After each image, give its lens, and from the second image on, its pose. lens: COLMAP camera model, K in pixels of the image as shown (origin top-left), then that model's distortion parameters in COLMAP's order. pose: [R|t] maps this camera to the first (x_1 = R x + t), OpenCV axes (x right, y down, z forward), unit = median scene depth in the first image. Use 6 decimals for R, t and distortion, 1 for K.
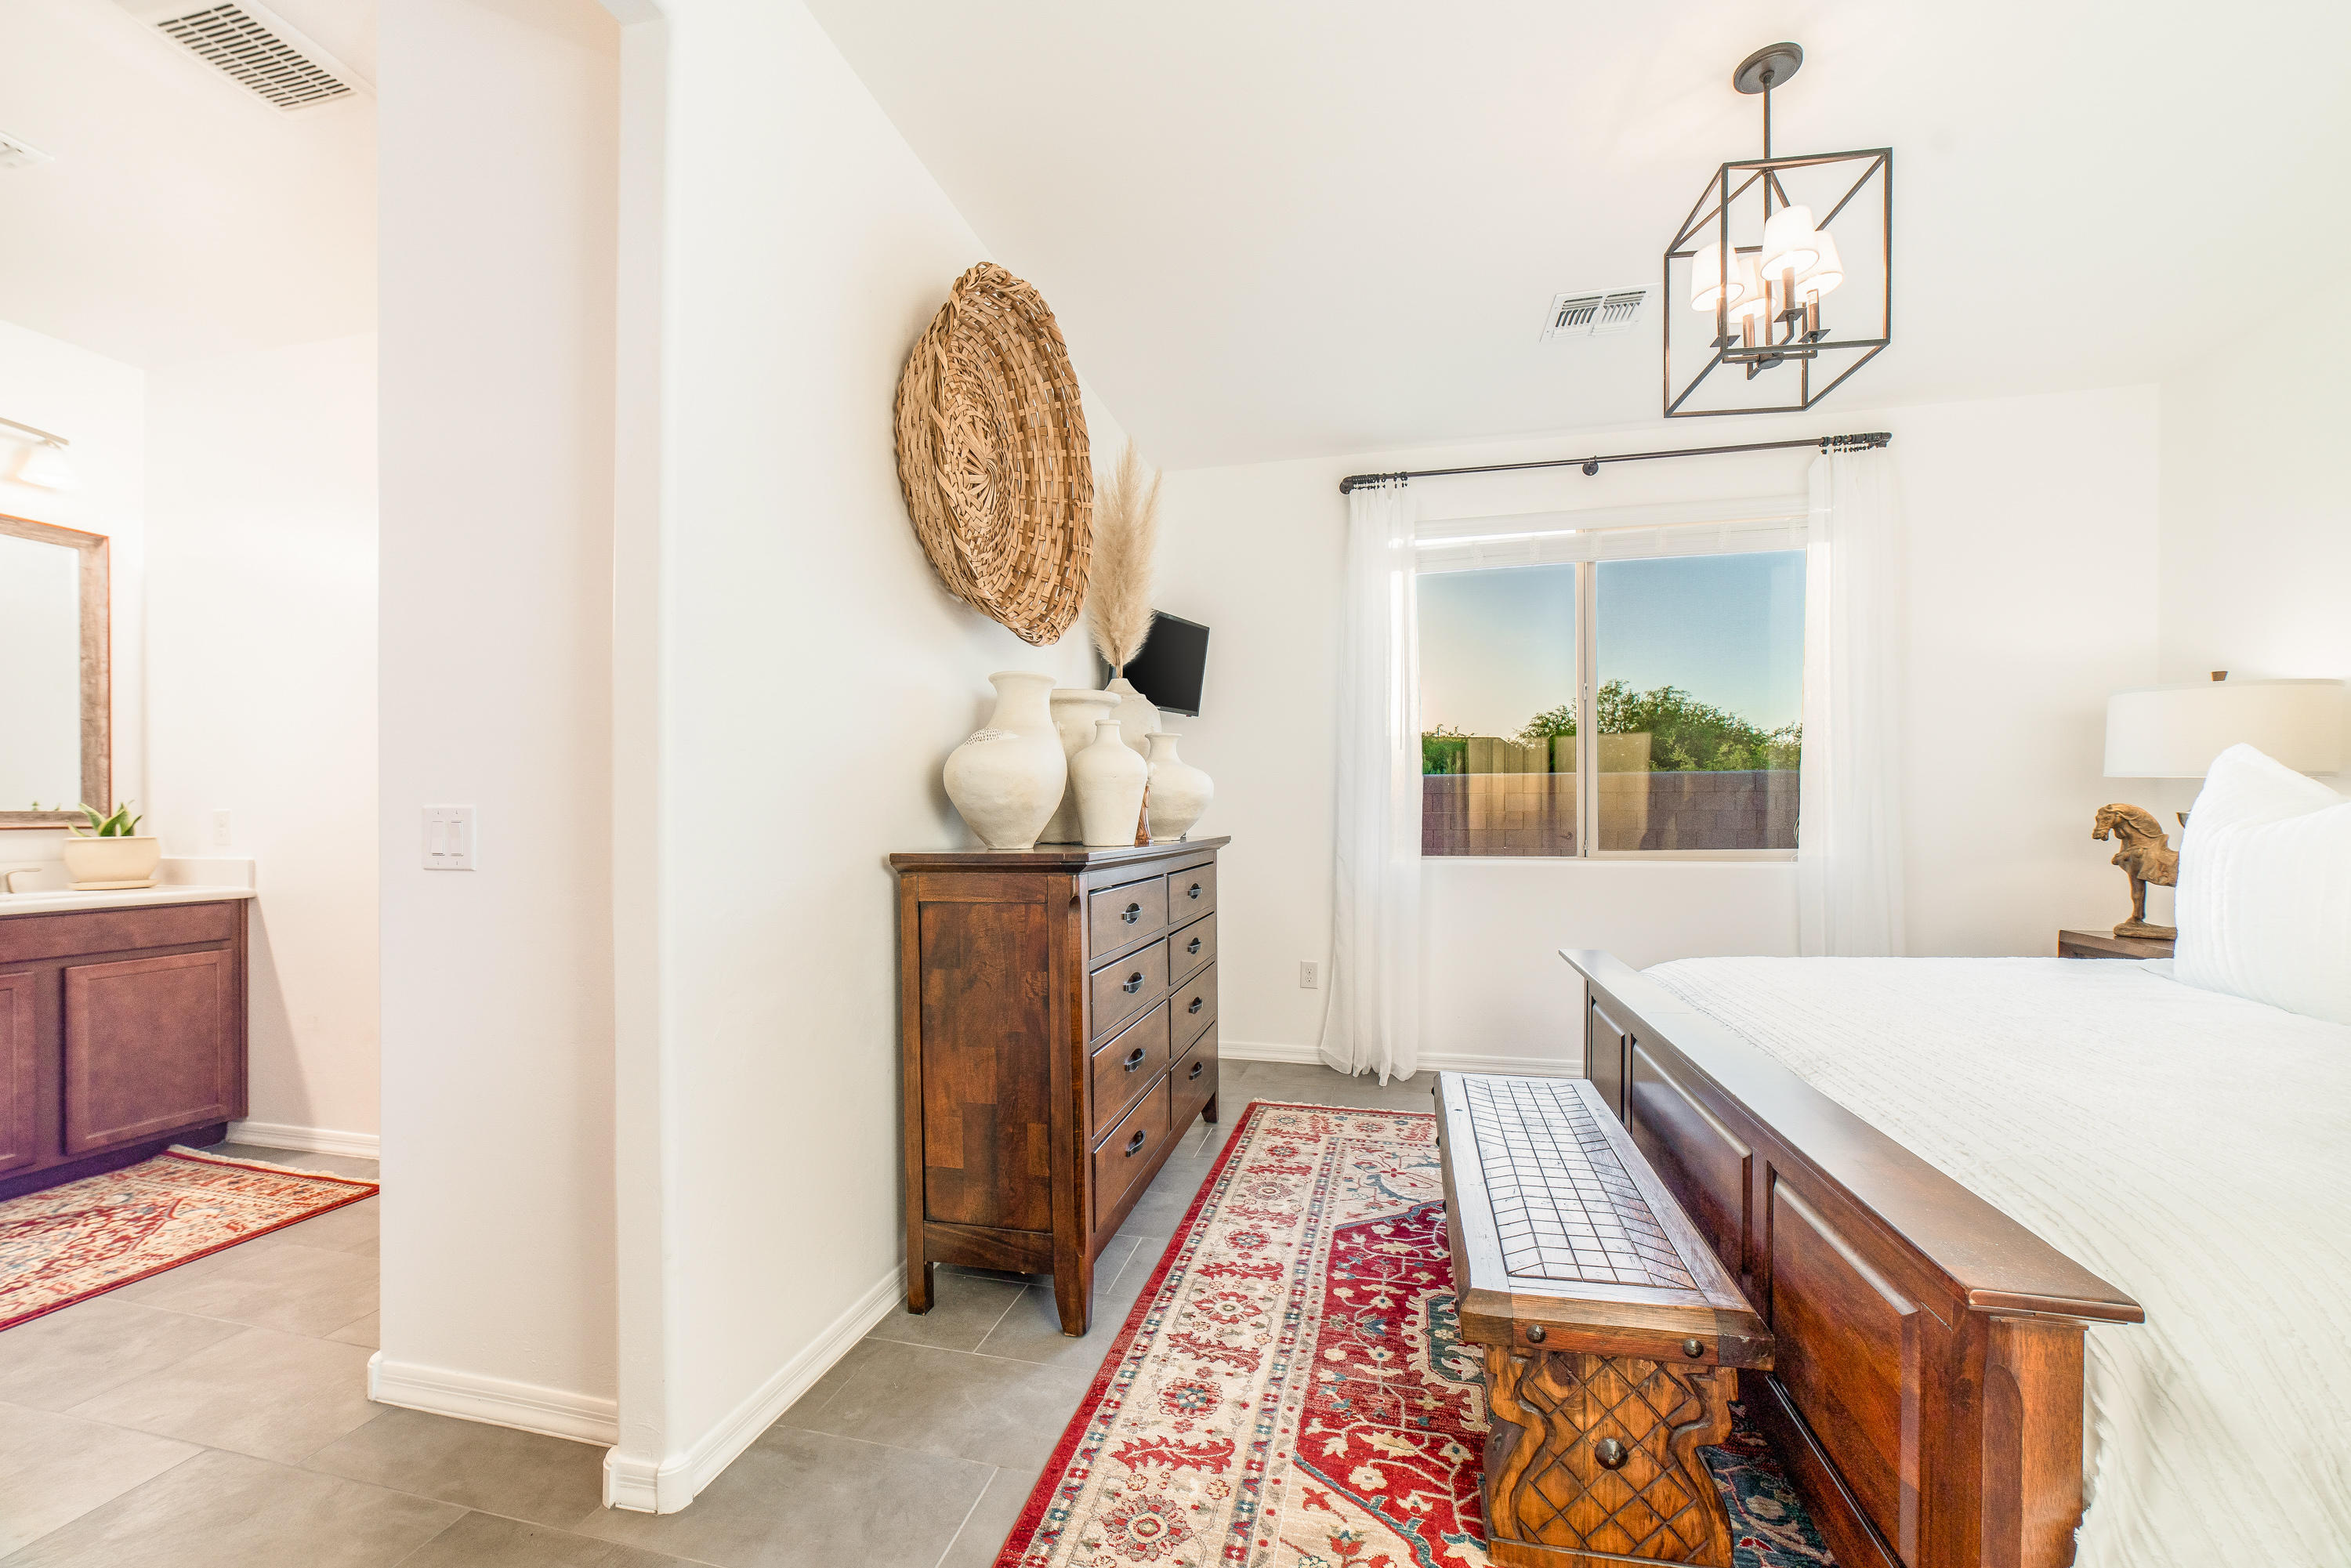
lens RADIAL K [[920.2, 0, 1181.1], [0, 920.2, 821.1], [0, 0, 1]] dist [-0.022946, 0.009524]
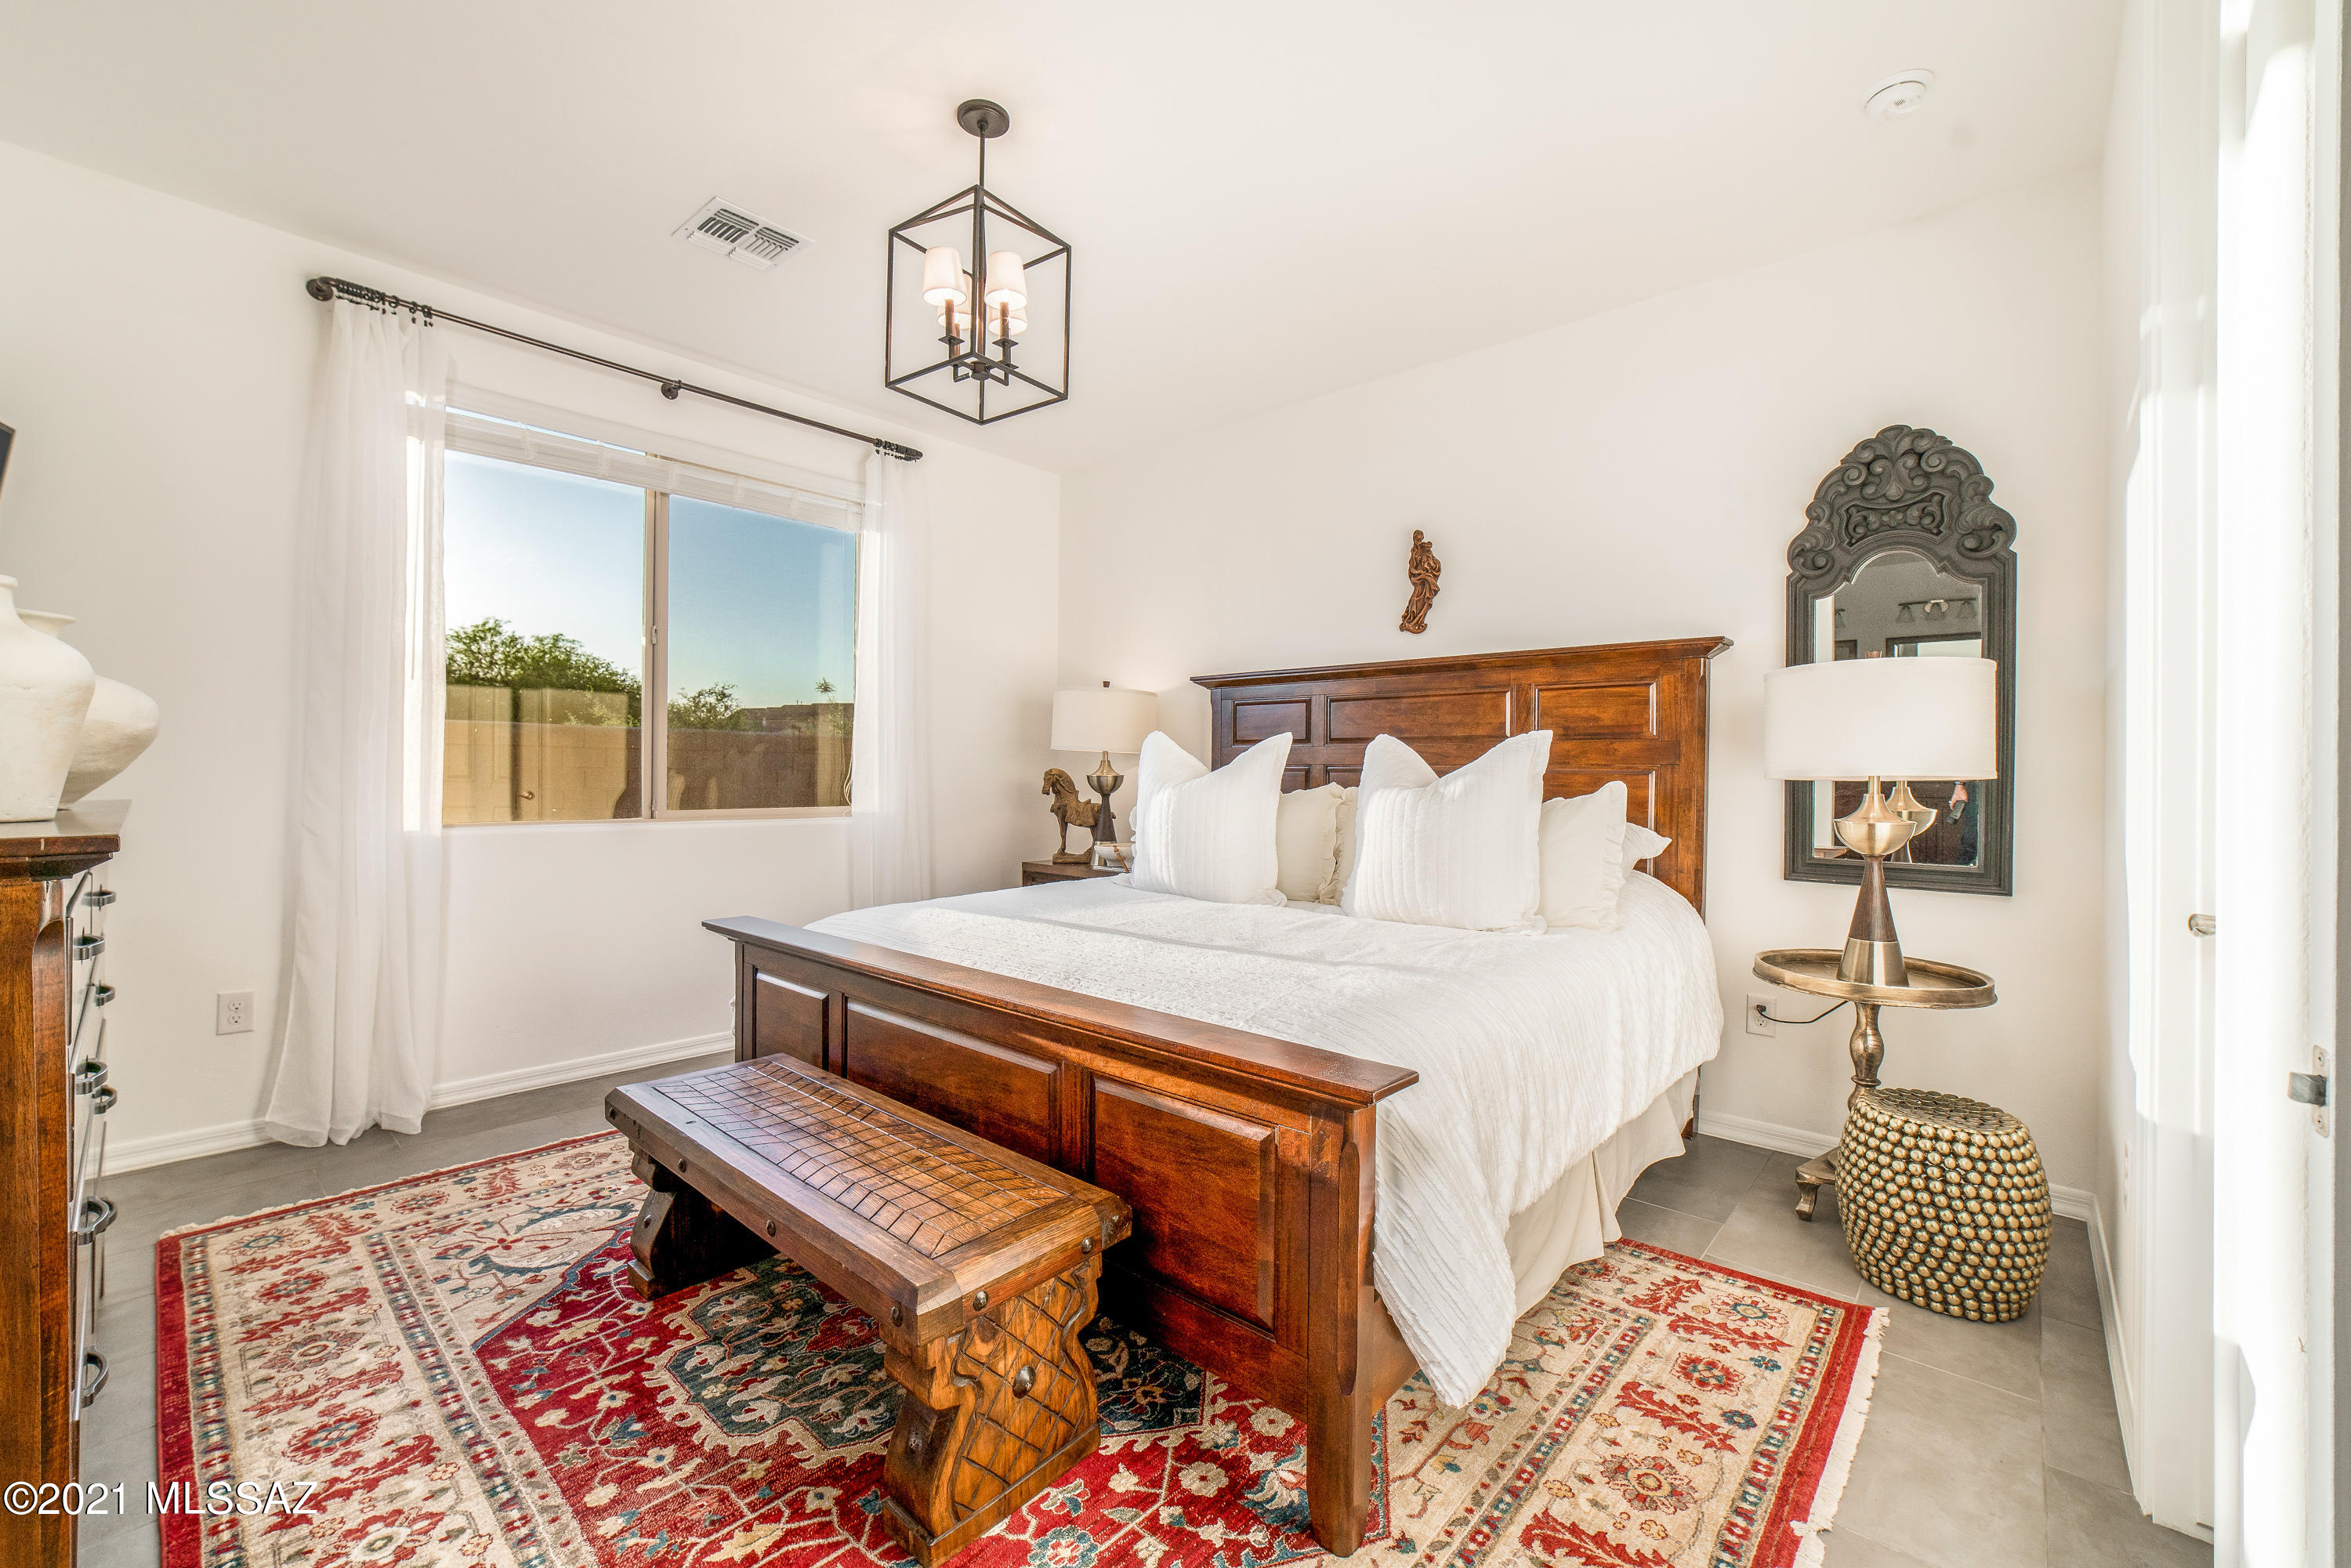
lens RADIAL K [[954.3, 0, 1167.2], [0, 954.3, 779.3], [0, 0, 1]] dist [-0.027353, 0.010394]
pose [[0.479325, 0.005489, 0.877620, -0.256587], [-0.005179, 0.999981, -0.003425, 0.002250], [-0.877622, -0.002903, 0.479344, 0.210284]]
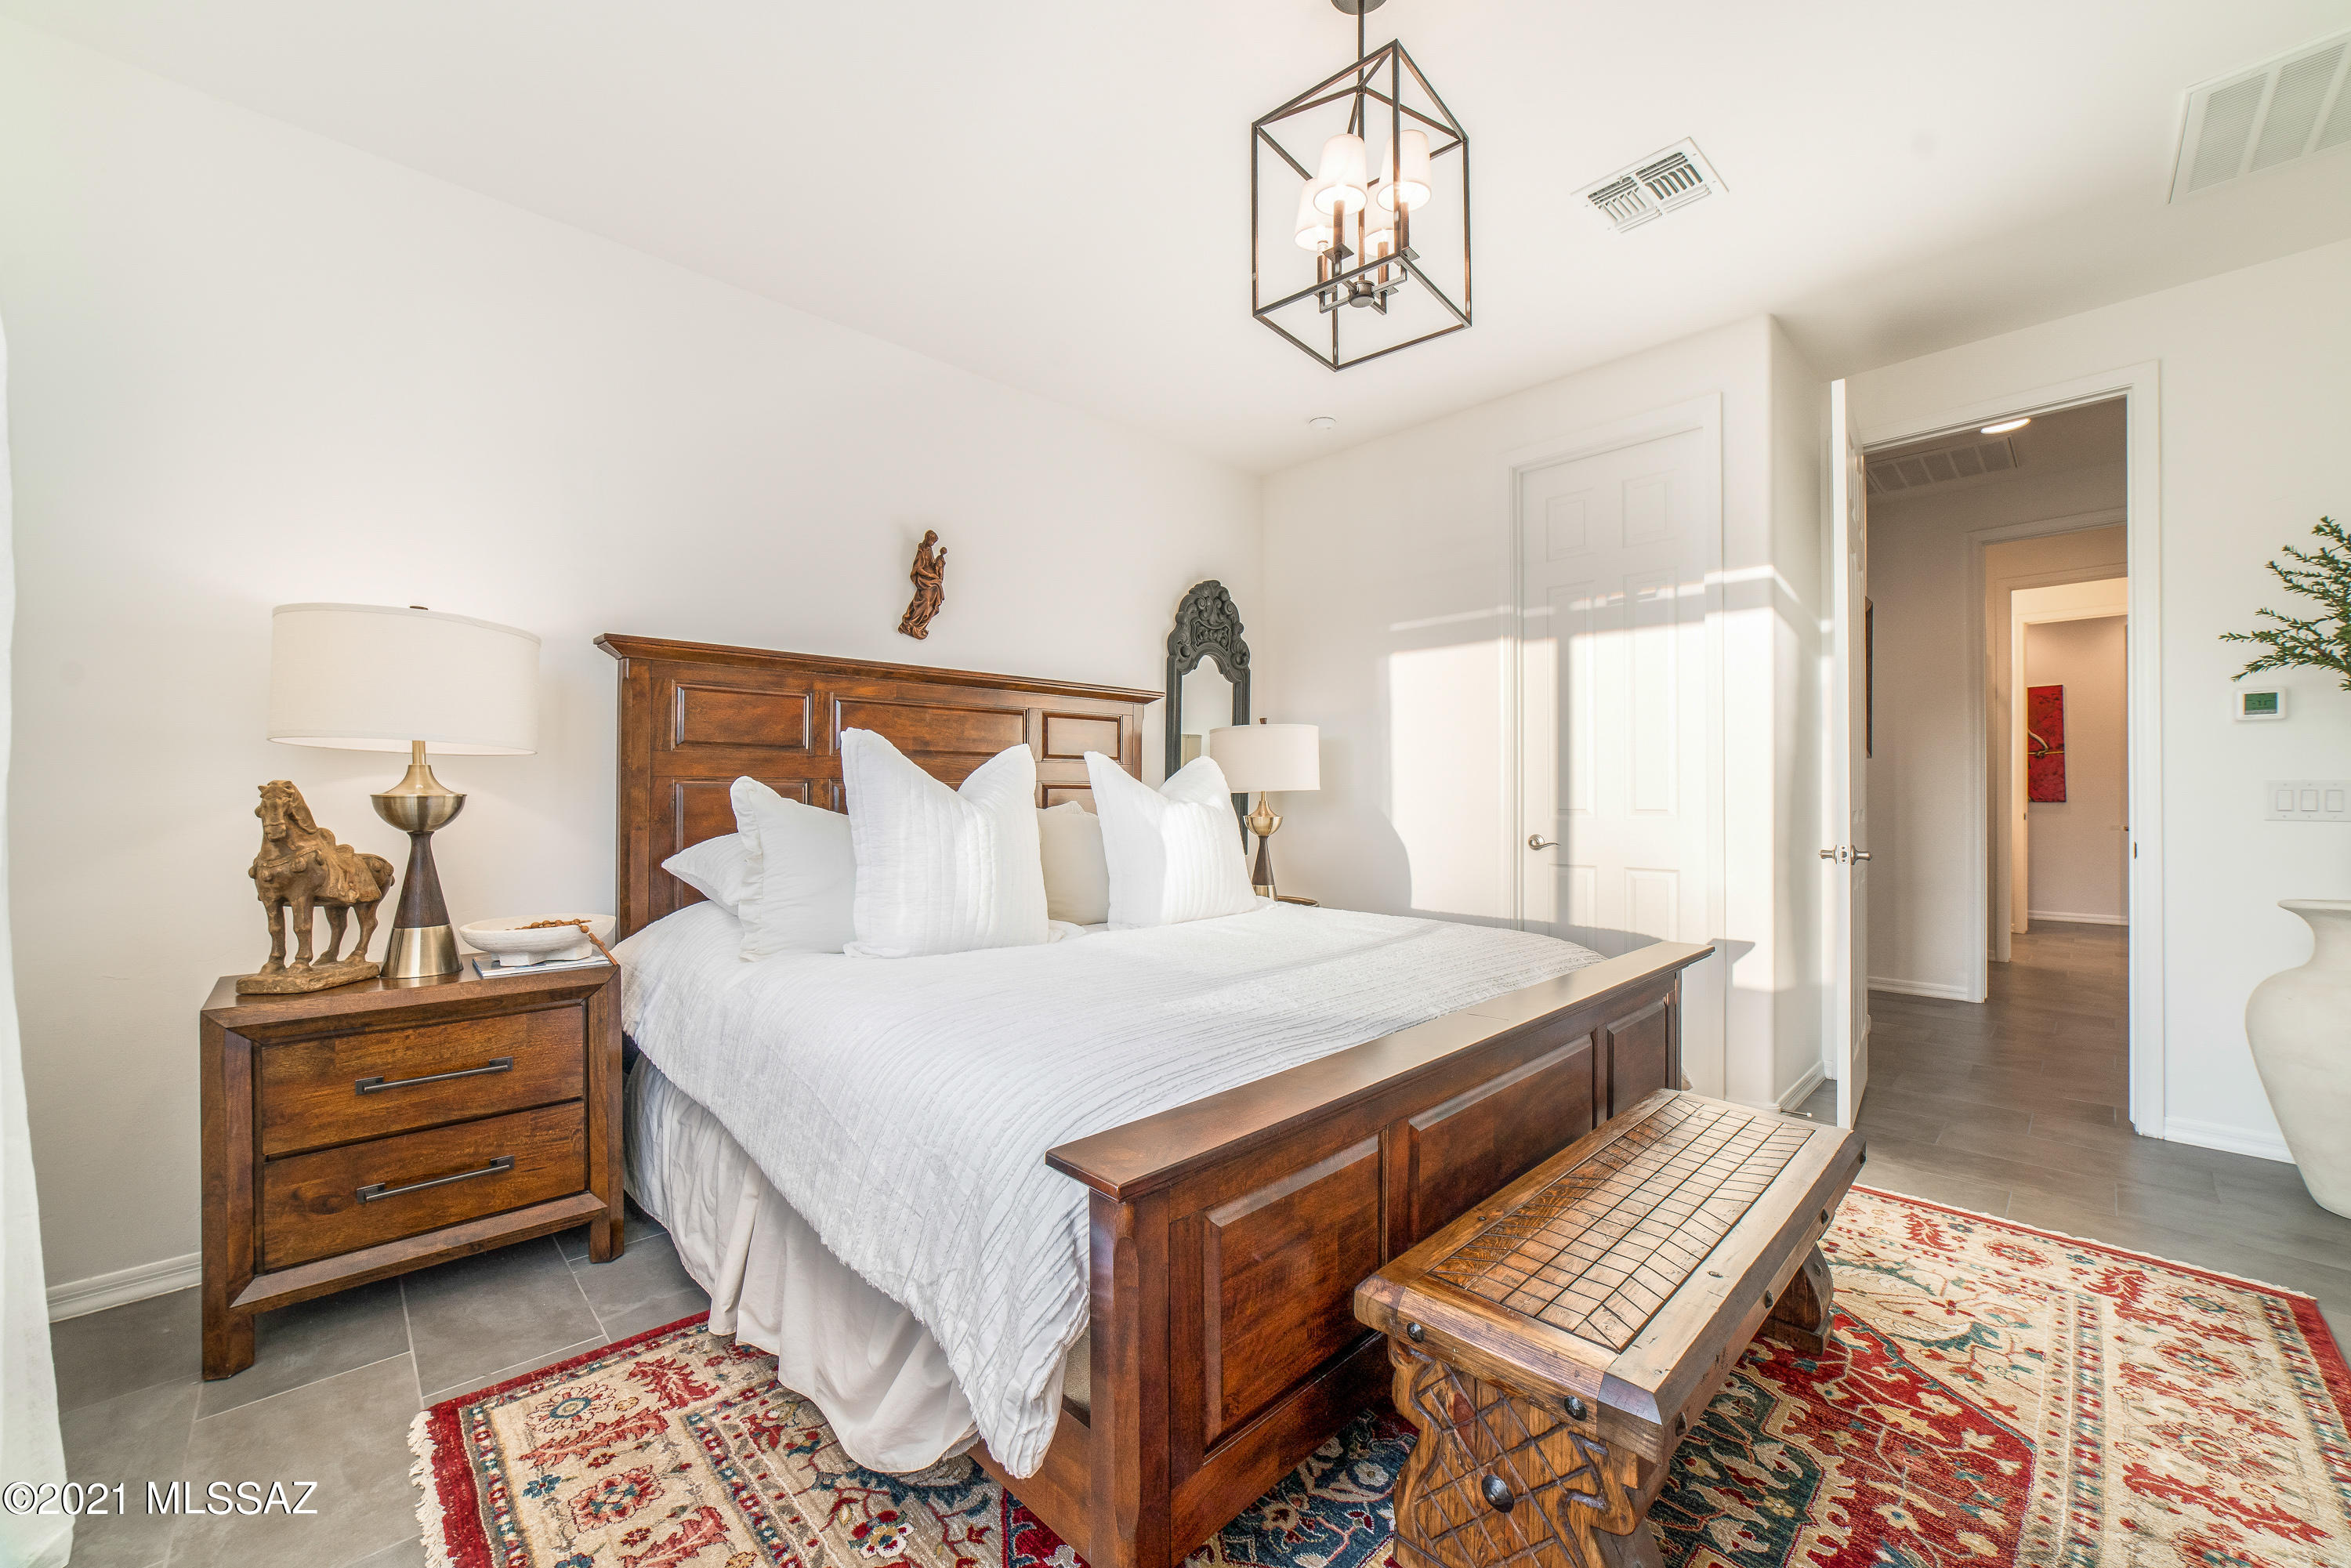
lens RADIAL K [[916.7, 0, 1167.2], [0, 916.7, 790.7], [0, 0, 1]] dist [-0.027790, 0.010303]
pose [[-0.840652, 0.003705, 0.541564, 0.289053], [0.007534, 0.999960, 0.004854, -0.017094], [-0.541524, 0.008160, -0.840646, 1.753569]]
